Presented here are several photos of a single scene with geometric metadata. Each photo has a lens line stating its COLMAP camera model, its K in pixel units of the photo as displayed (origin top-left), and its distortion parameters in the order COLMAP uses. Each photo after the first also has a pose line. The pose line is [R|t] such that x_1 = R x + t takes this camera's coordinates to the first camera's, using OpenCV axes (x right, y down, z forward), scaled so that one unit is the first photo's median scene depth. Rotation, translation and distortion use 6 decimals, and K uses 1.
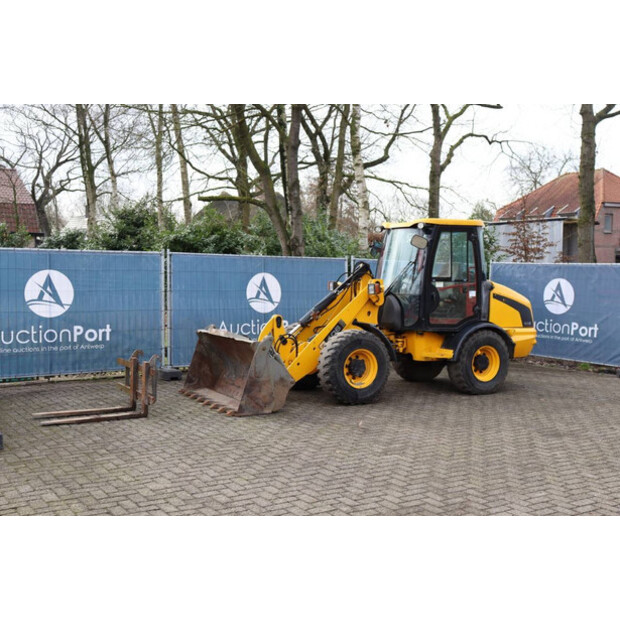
lens RADIAL K [[762.9, 0, 314.2], [0, 762.9, 307.0], [0, 0, 1]] dist [0.014280, 0.000000]
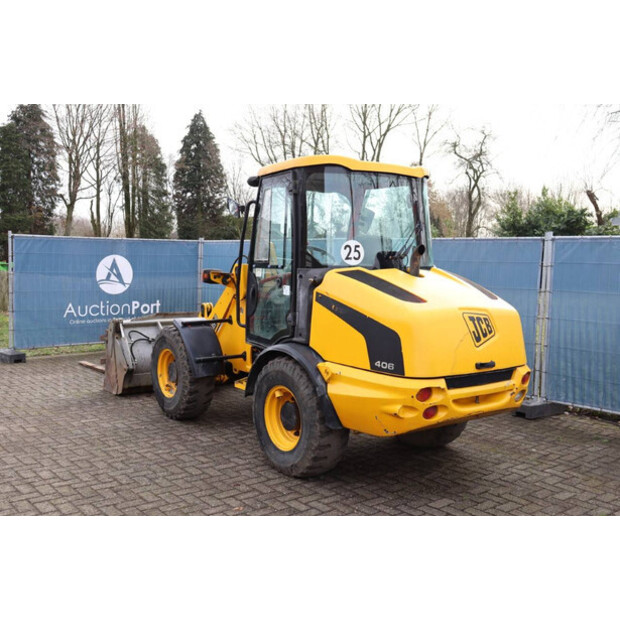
lens RADIAL K [[641.0, 0, 303.9], [0, 641.0, 324.6], [0, 0, 1]] dist [-0.020024, 0.000000]
pose [[0.119750, 0.093523, -0.988389, 0.671277], [-0.054392, 0.994676, 0.087528, -0.034032], [0.991313, 0.043278, 0.124200, 0.949195]]
